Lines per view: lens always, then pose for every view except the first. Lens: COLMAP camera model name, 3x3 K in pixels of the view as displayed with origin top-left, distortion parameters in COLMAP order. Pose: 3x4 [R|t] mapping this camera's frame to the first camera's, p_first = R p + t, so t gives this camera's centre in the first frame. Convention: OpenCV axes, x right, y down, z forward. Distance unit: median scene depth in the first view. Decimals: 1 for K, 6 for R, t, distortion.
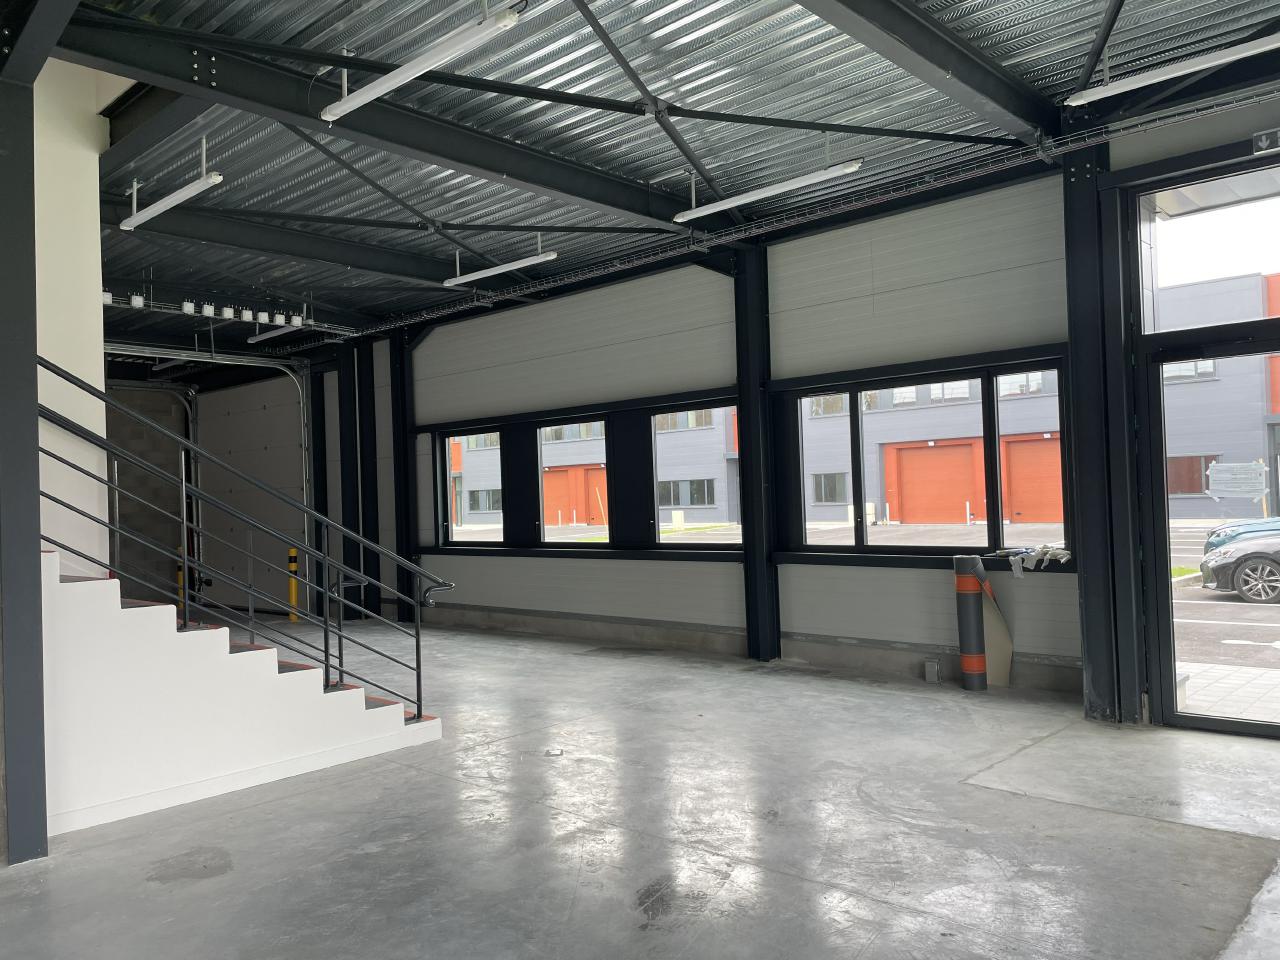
lens RADIAL K [[993.8, 0, 613.5], [0, 993.8, 470.2], [0, 0, 1]] dist [0.109277, -0.161285]
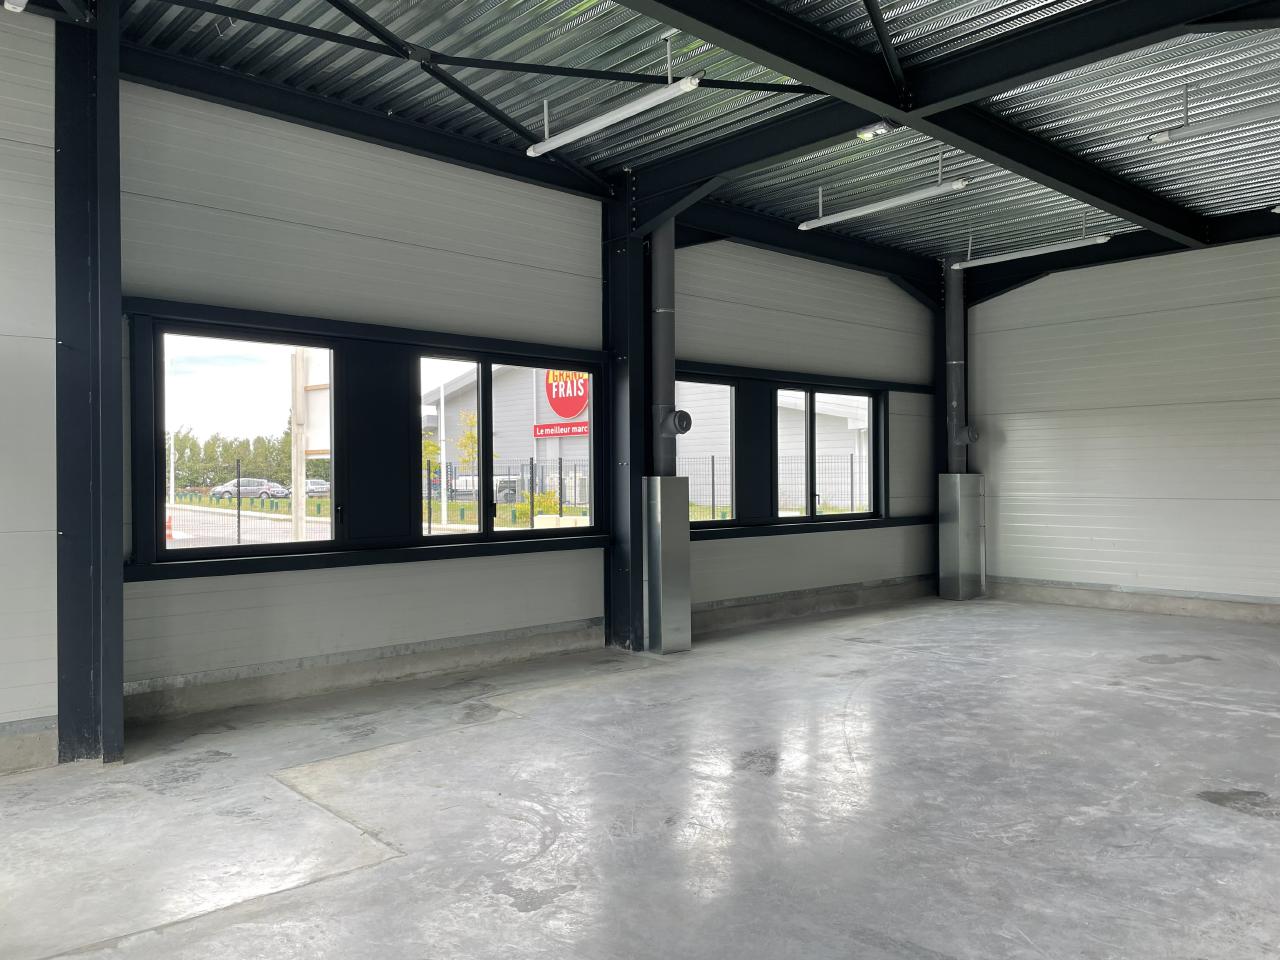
lens RADIAL K [[960.0, 0, 635.7], [0, 960.0, 480.4], [0, 0, 1]] dist [0.110678, -0.137230]
pose [[-0.996952, 0.039097, 0.067513, 0.118256], [0.037225, 0.998893, -0.028764, 0.059617], [-0.068563, -0.026164, -0.997304, 1.853110]]
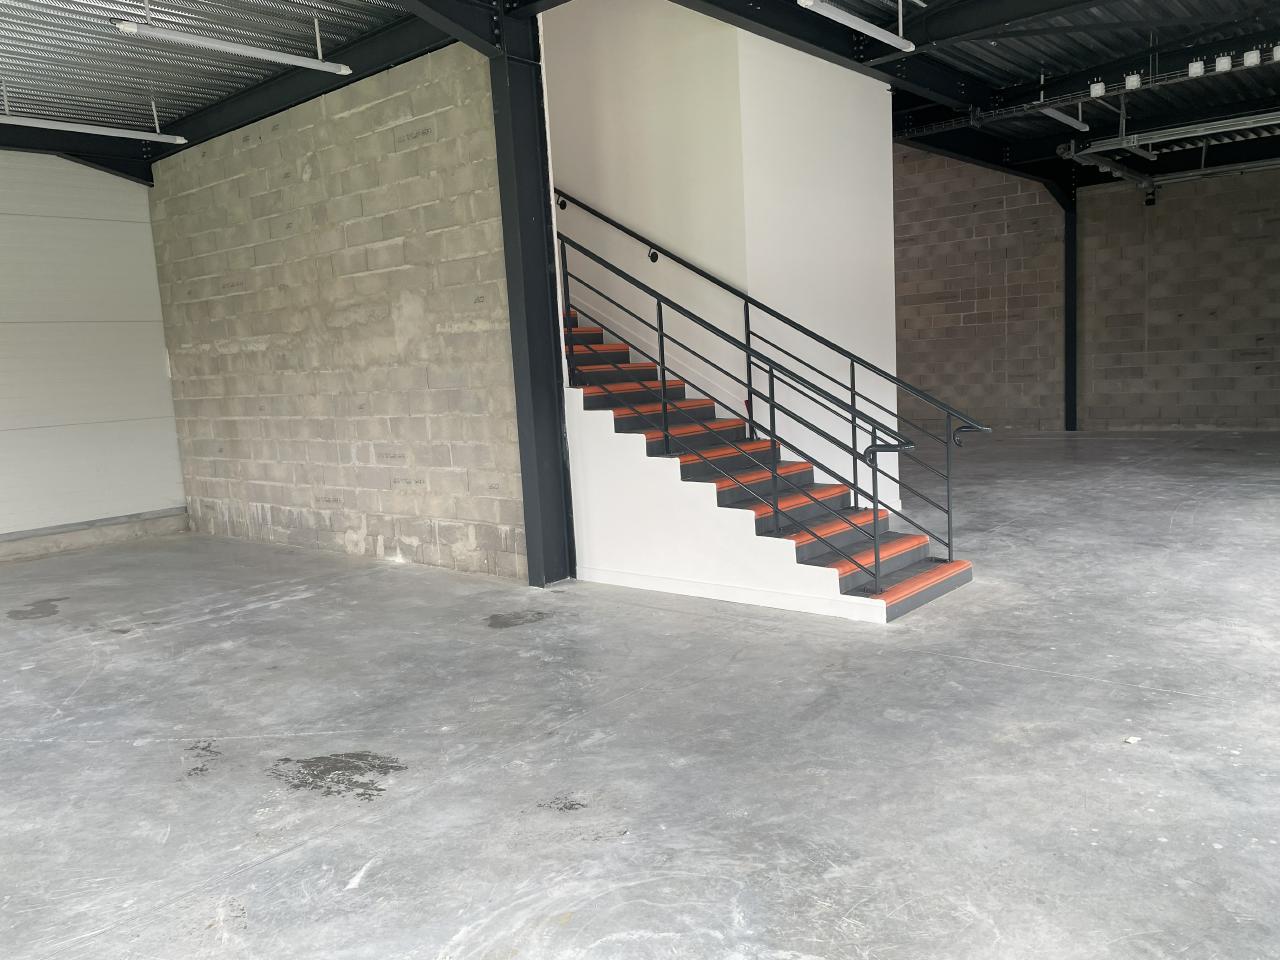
lens RADIAL K [[960.0, 0, 635.7], [0, 960.0, 480.4], [0, 0, 1]] dist [0.110678, -0.137230]
pose [[0.041106, 0.157544, -0.986656, 0.817382], [0.089627, 0.982928, 0.160682, -0.005121], [0.995127, -0.095036, 0.026284, 1.039061]]
